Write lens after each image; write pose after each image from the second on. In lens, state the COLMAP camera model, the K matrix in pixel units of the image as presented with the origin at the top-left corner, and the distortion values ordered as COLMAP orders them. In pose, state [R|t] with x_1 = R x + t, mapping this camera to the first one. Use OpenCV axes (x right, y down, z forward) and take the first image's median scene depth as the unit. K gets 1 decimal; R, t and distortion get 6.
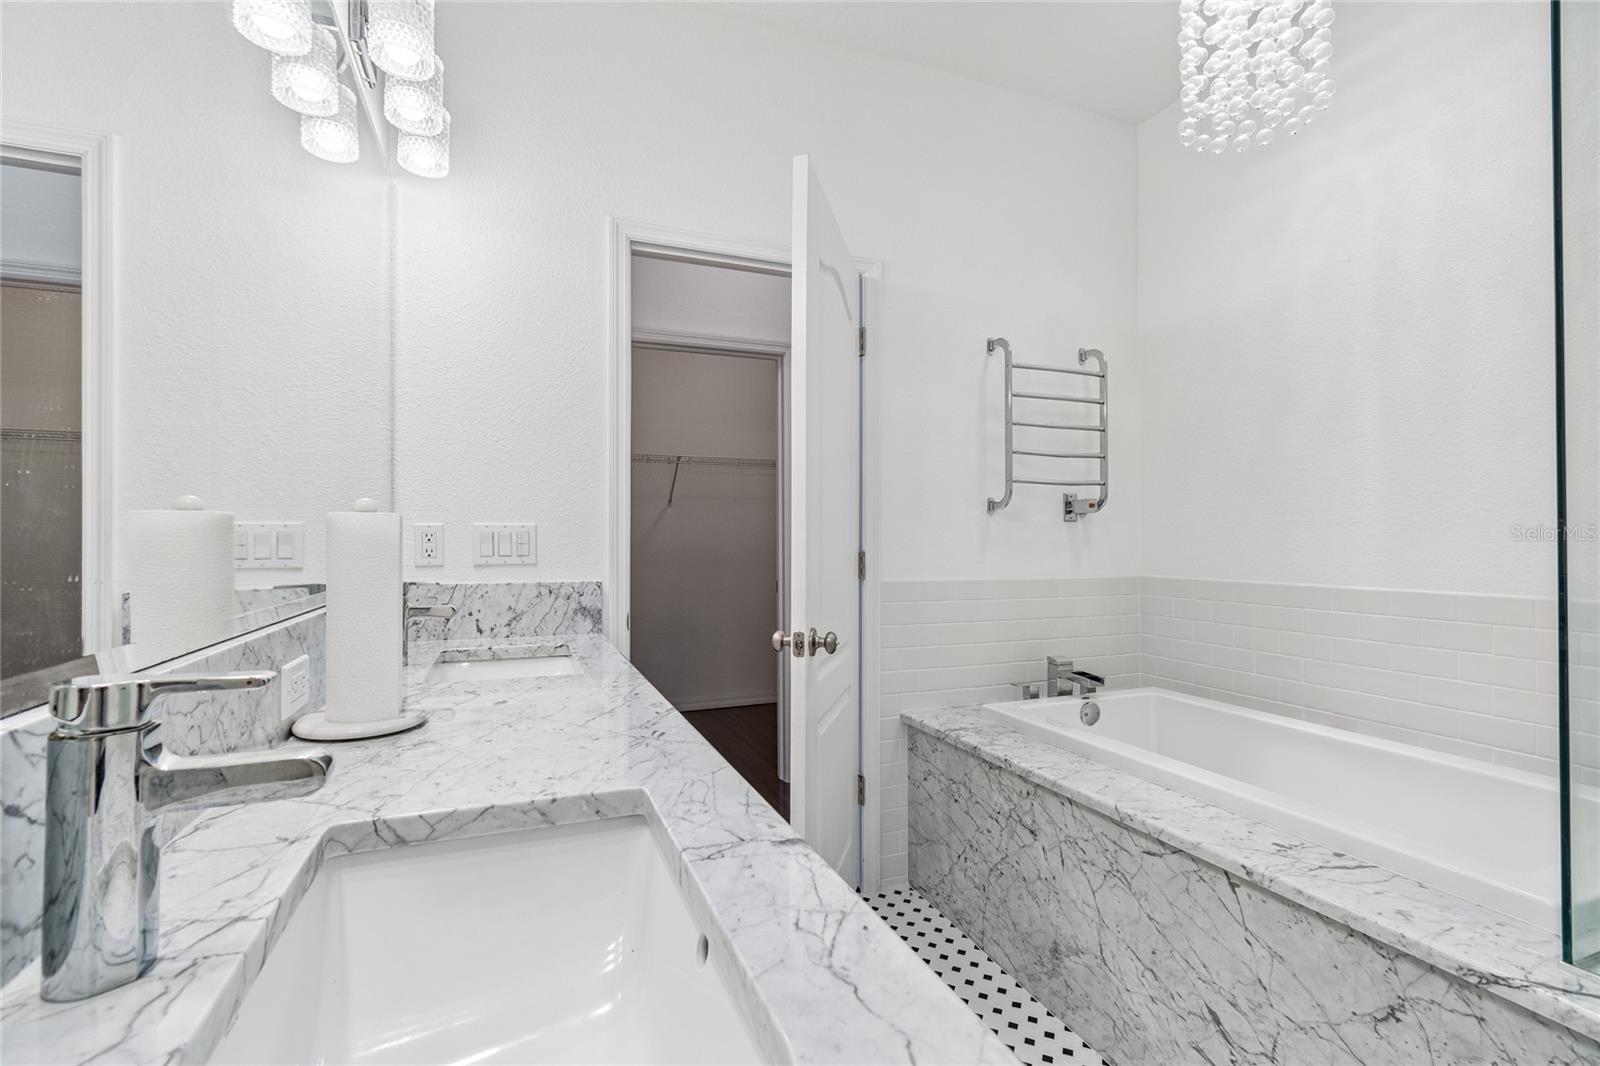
lens RADIAL K [[711.5, 0, 769.7], [0, 711.5, 534.6], [0, 0, 1]] dist [-0.000084, 0.000776]
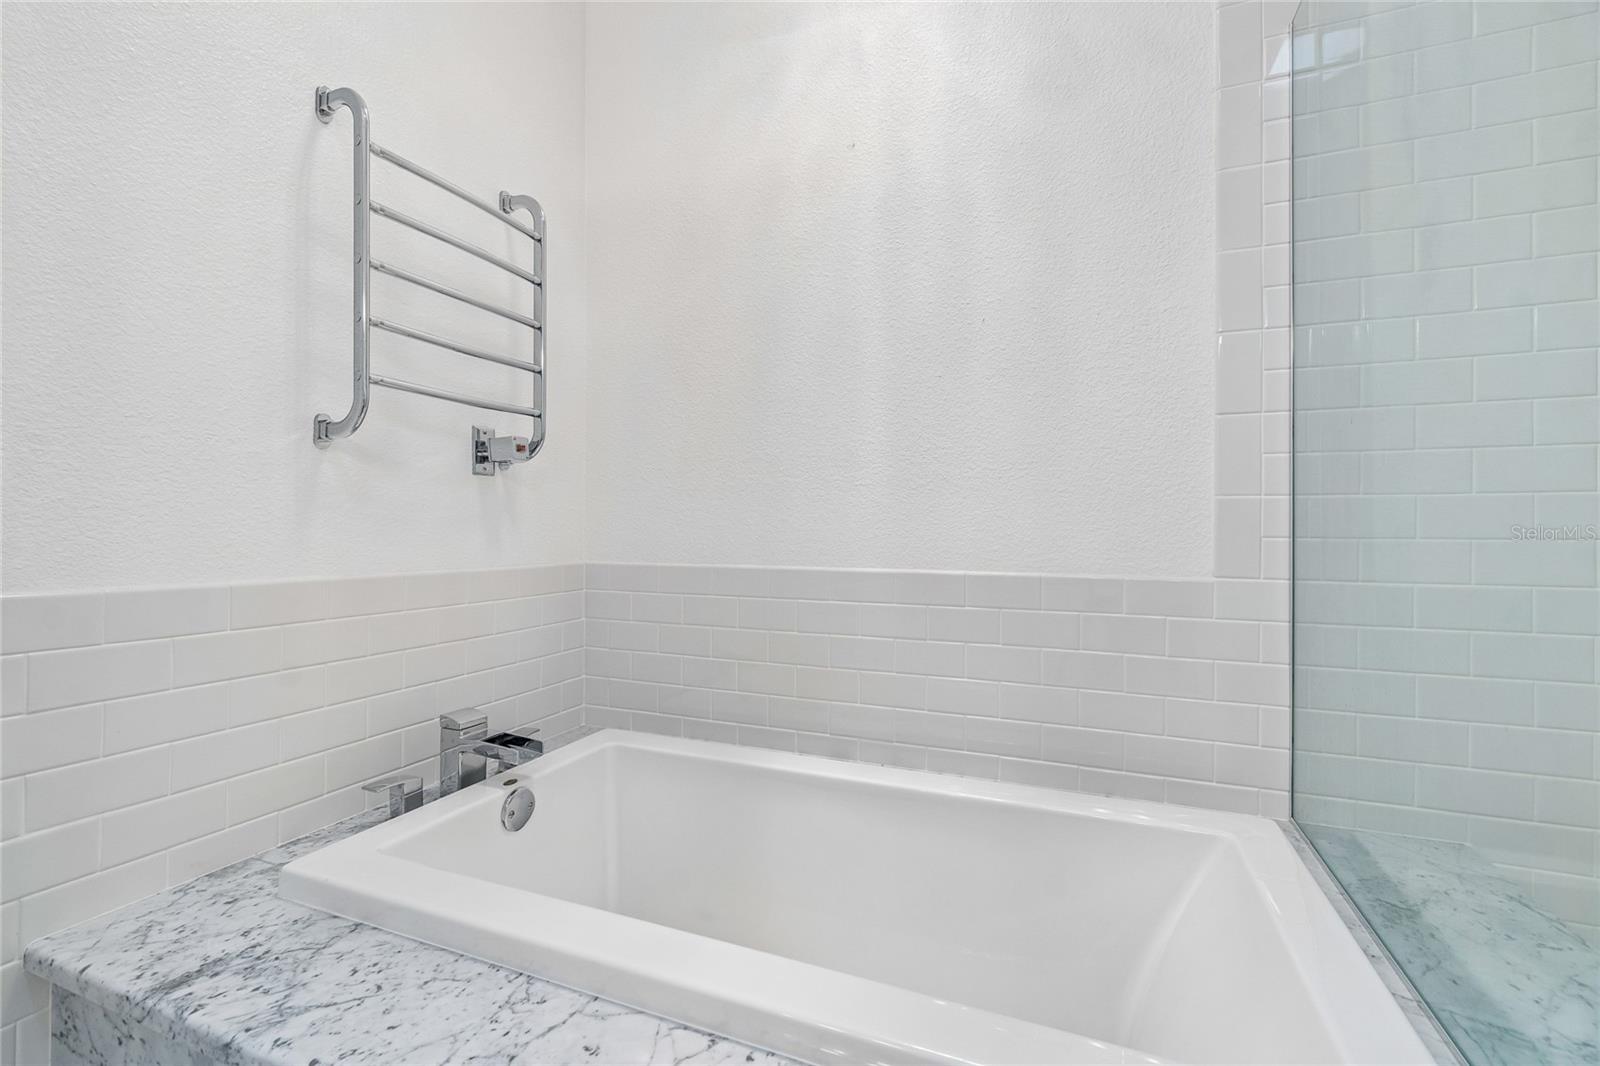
lens RADIAL K [[711.5, 0, 799.9], [0, 711.5, 531.0], [0, 0, 1]] dist [-0.000084, 0.000776]
pose [[0.675738, 0.002707, 0.737137, 0.177855], [-0.010632, 0.999925, 0.006074, 0.023453], [-0.737065, -0.011942, 0.675716, 0.439209]]
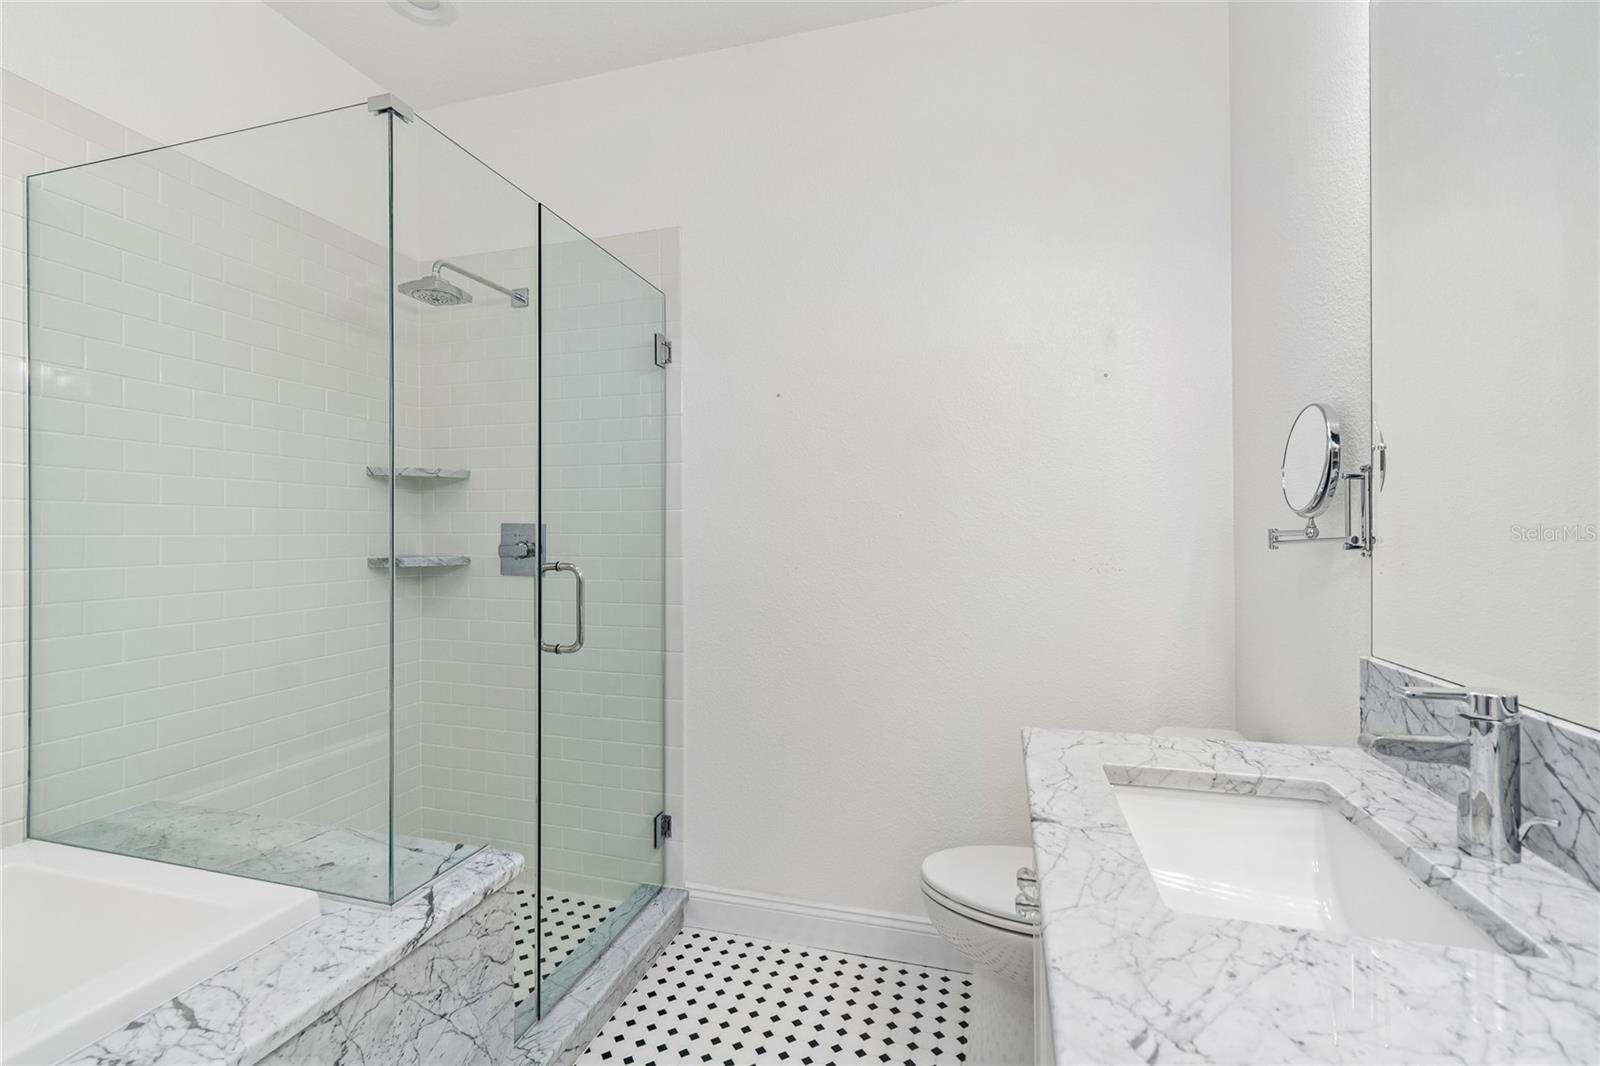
lens RADIAL K [[711.5, 0, 791.9], [0, 711.5, 530.2], [0, 0, 1]] dist [-0.000084, 0.000776]
pose [[-0.807740, 0.003655, 0.589527, -0.103284], [-0.005065, 0.999901, -0.013139, -0.031992], [-0.589517, -0.013599, -0.807642, 0.637636]]
